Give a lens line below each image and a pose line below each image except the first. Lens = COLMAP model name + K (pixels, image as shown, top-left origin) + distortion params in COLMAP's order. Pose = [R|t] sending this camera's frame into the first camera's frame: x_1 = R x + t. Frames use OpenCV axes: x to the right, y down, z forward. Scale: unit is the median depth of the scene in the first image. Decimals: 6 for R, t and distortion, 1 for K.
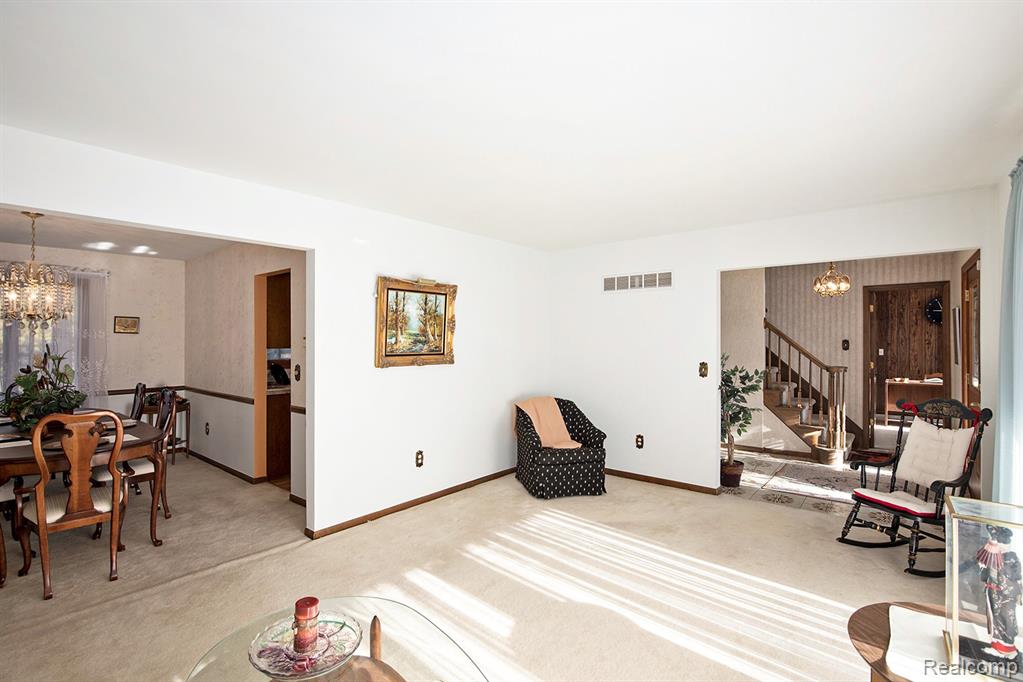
lens RADIAL K [[478.8, 0, 508.7], [0, 478.8, 337.0], [0, 0, 1]] dist [-0.020709, 0.000027]
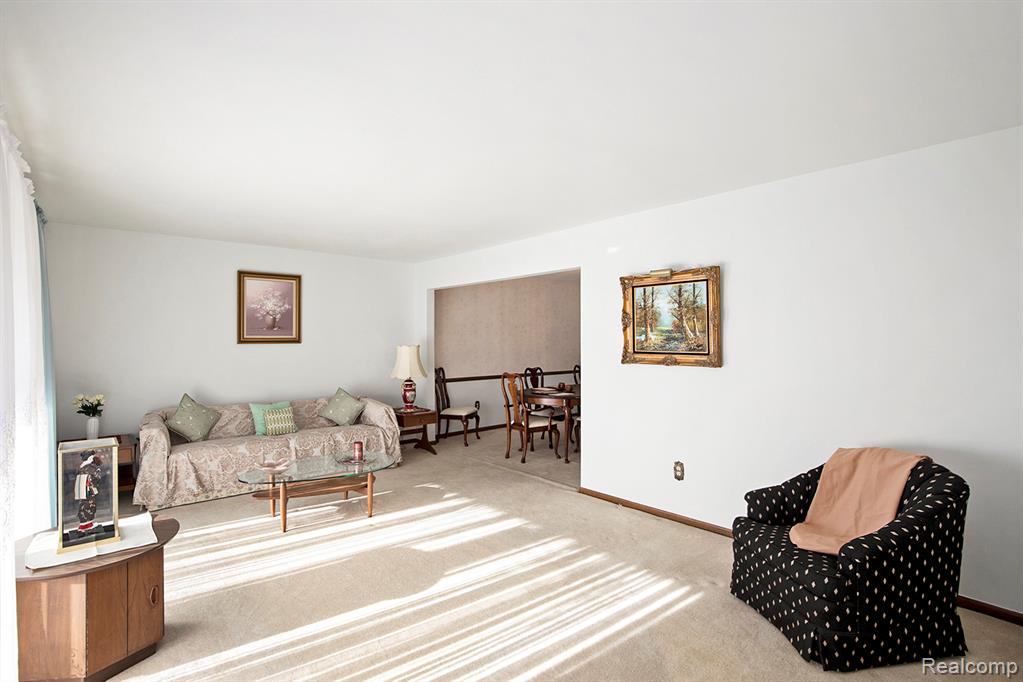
lens RADIAL K [[478.8, 0, 509.6], [0, 478.8, 348.6], [0, 0, 1]] dist [-0.020709, 0.000027]
pose [[-0.135206, 0.011233, -0.990754, 0.762905], [0.003599, 0.999935, 0.010846, 0.017794], [0.990811, -0.002099, -0.135238, 0.841564]]
